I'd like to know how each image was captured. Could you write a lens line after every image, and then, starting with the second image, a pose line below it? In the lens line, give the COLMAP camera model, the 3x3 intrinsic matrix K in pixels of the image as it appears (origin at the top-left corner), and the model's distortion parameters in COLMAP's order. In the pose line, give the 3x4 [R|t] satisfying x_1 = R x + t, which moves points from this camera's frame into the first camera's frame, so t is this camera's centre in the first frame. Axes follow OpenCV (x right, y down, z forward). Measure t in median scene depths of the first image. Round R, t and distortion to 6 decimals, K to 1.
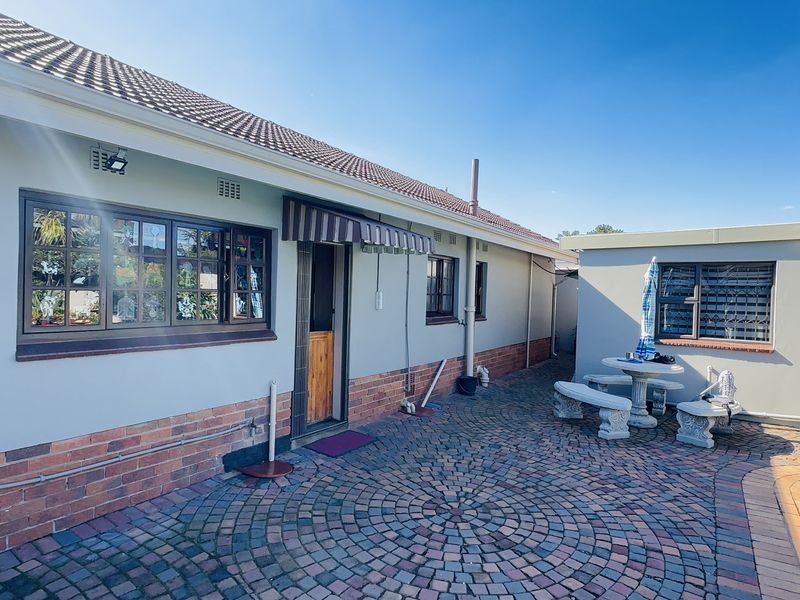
lens RADIAL K [[476.0, 0, 400.0], [0, 476.0, 300.0], [0, 0, 1]] dist [0.027159, -0.000213]
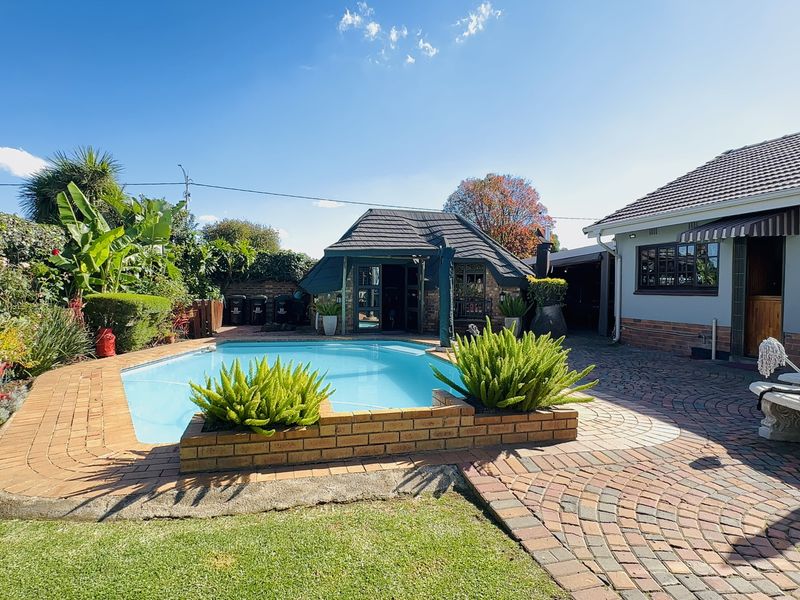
lens RADIAL K [[476.0, 0, 400.0], [0, 476.0, 300.0], [0, 0, 1]] dist [0.027159, -0.000213]
pose [[-0.660119, -0.021730, -0.750847, 2.044628], [-0.043554, 0.999007, 0.009379, 0.141306], [0.749897, 0.038894, -0.660410, 1.371296]]
